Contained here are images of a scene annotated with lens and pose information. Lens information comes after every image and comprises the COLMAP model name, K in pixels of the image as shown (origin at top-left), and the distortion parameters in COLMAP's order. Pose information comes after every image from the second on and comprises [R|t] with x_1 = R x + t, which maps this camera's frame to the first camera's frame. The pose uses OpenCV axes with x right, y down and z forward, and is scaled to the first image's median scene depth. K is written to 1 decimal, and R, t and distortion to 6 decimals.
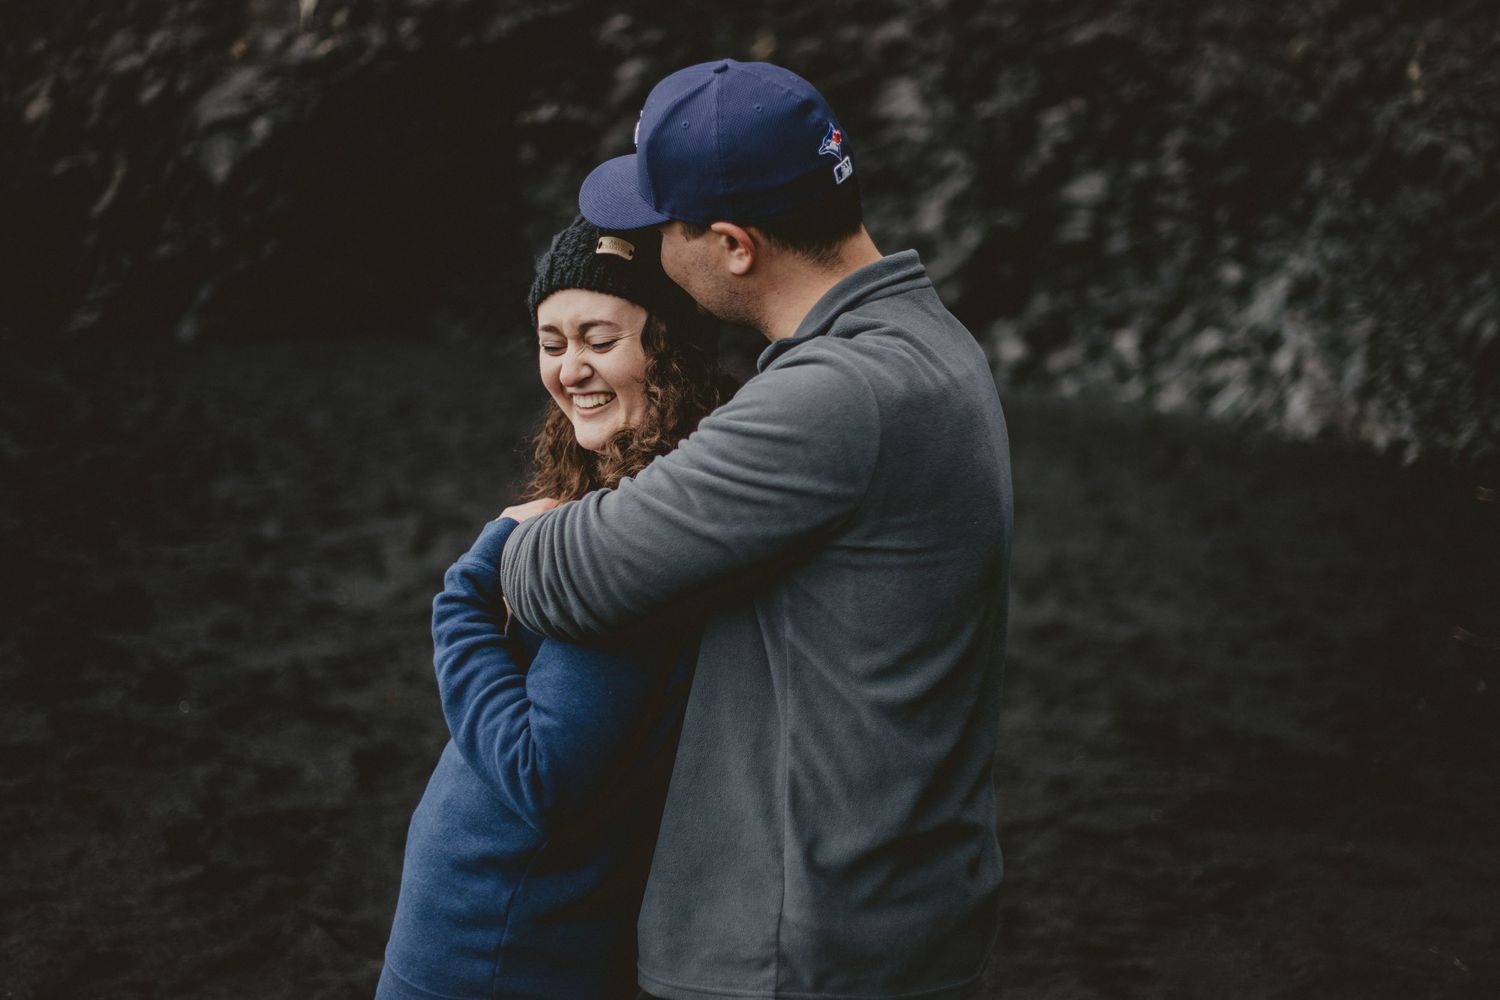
lens RADIAL K [[2065.1, 0, 750.0], [0, 2065.1, 500.0], [0, 0, 1]] dist [-0.102284, -0.019678]
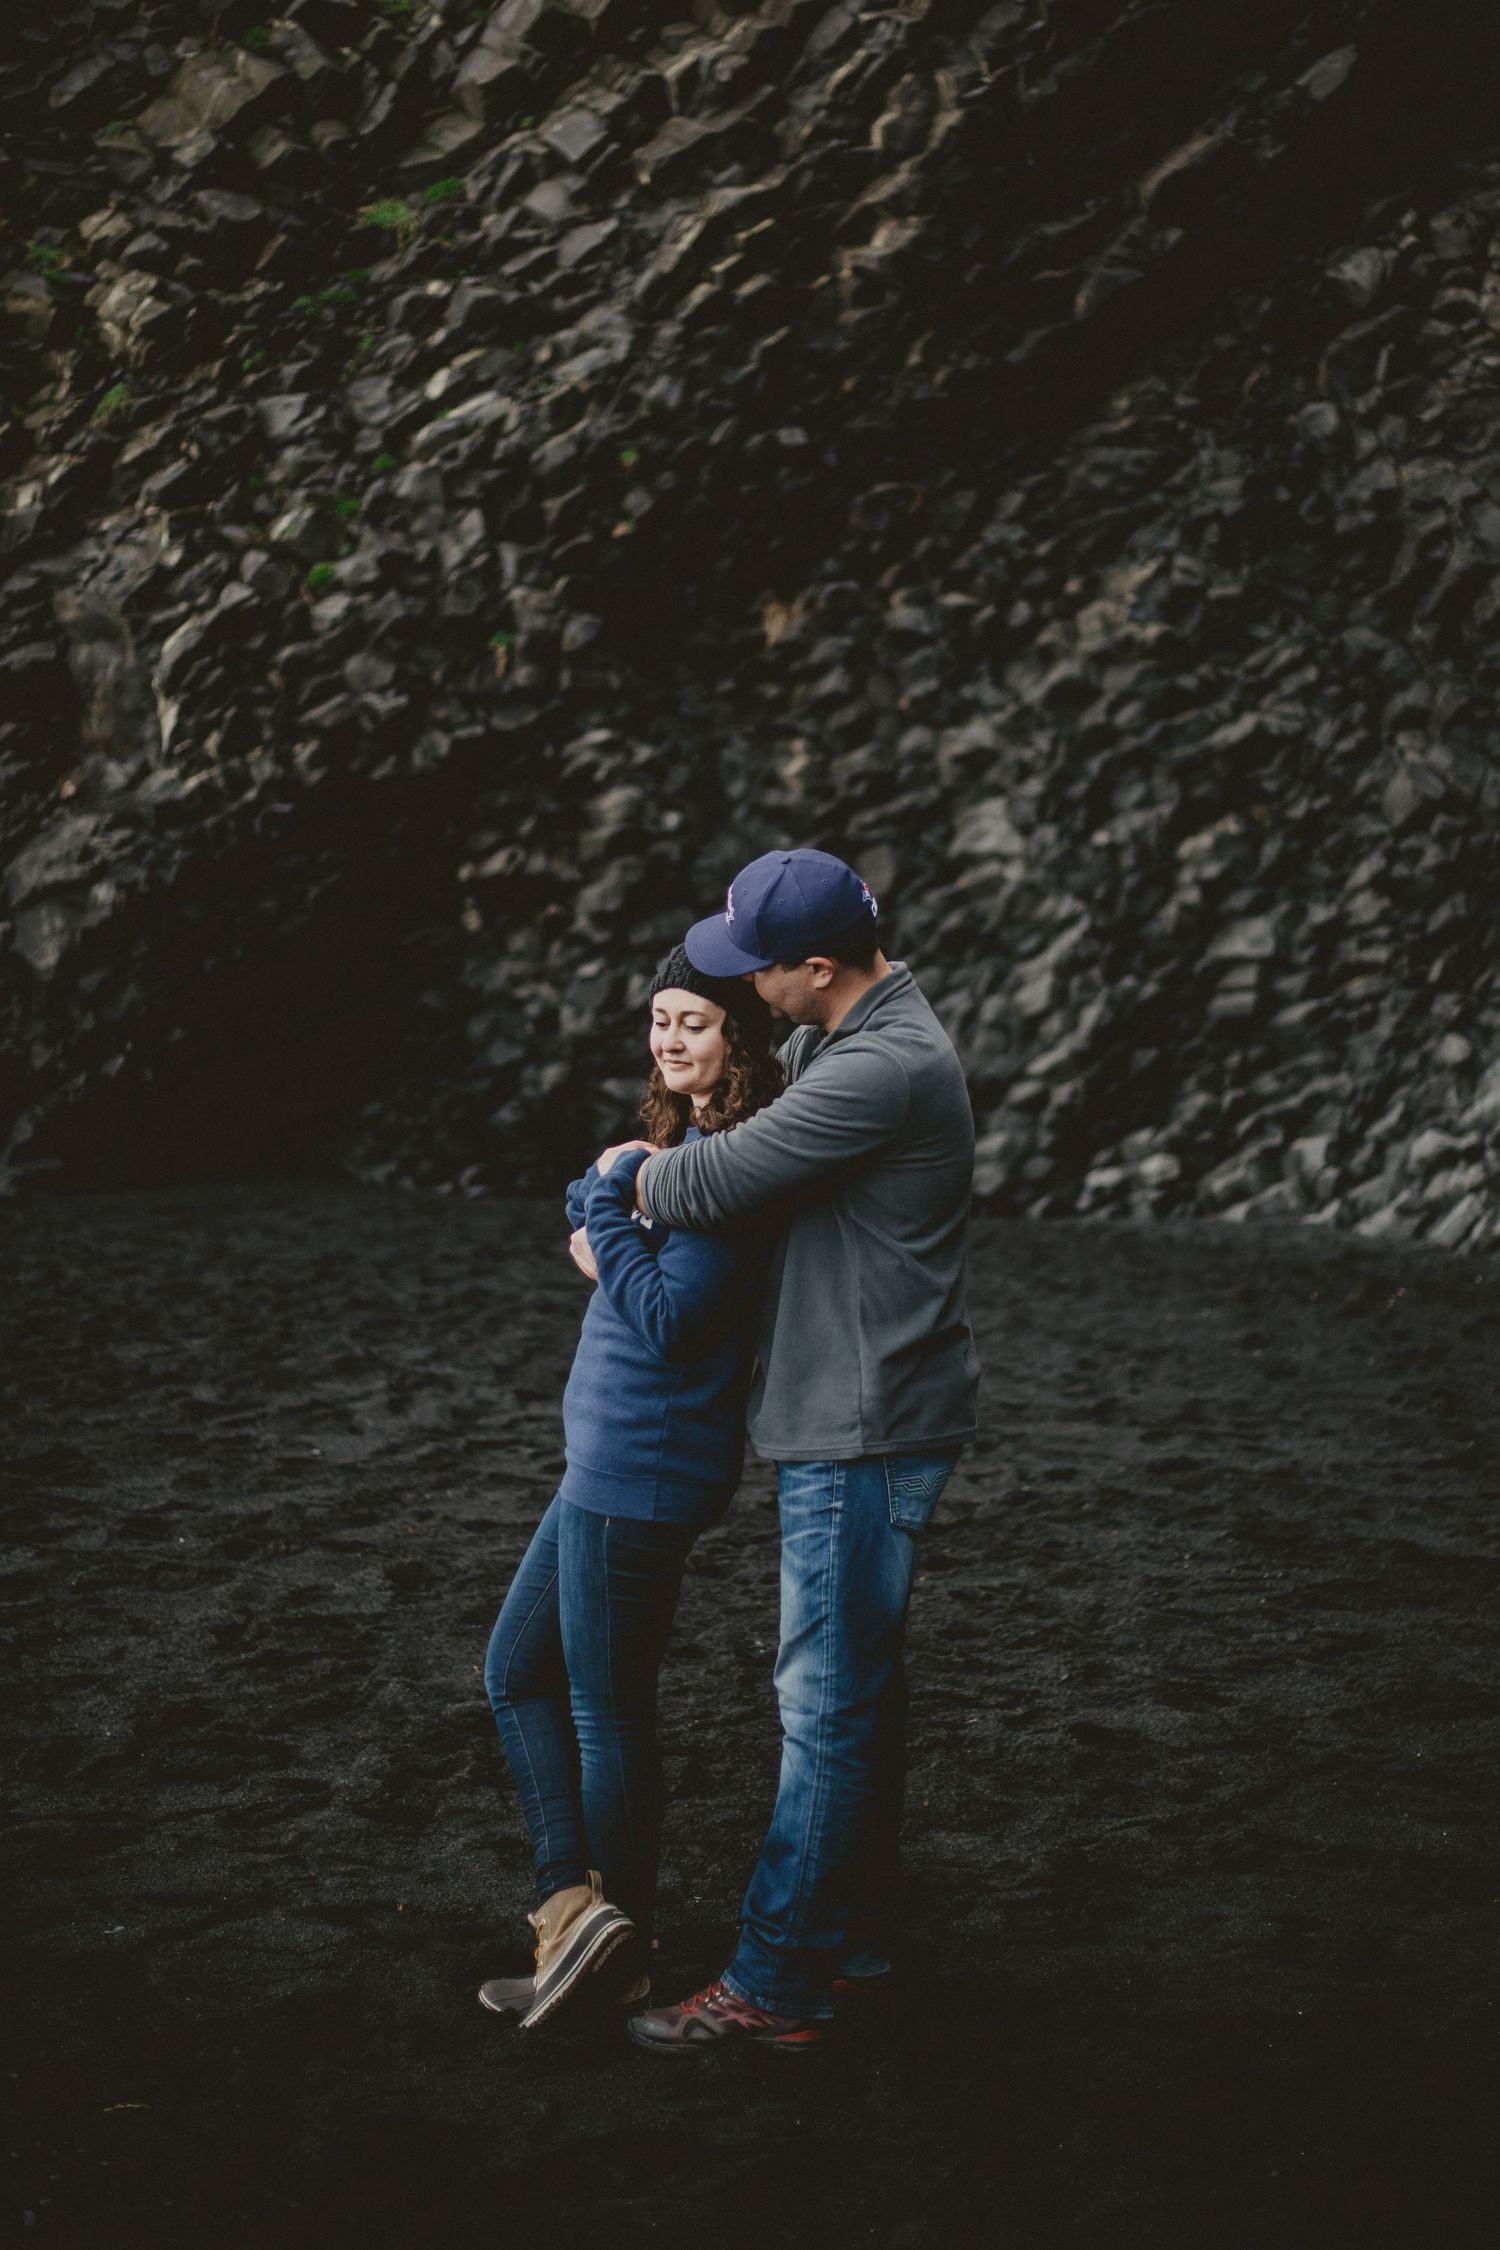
lens RADIAL K [[3215.9, 0, 750.0], [0, 3215.9, 1125.0], [0, 0, 1]] dist [-0.090643, -0.021765]
pose [[0.999353, -0.034498, -0.010153, -0.002748], [0.033305, 0.994377, -0.100526, 0.021712], [0.013564, 0.100123, 0.994883, -0.125343]]
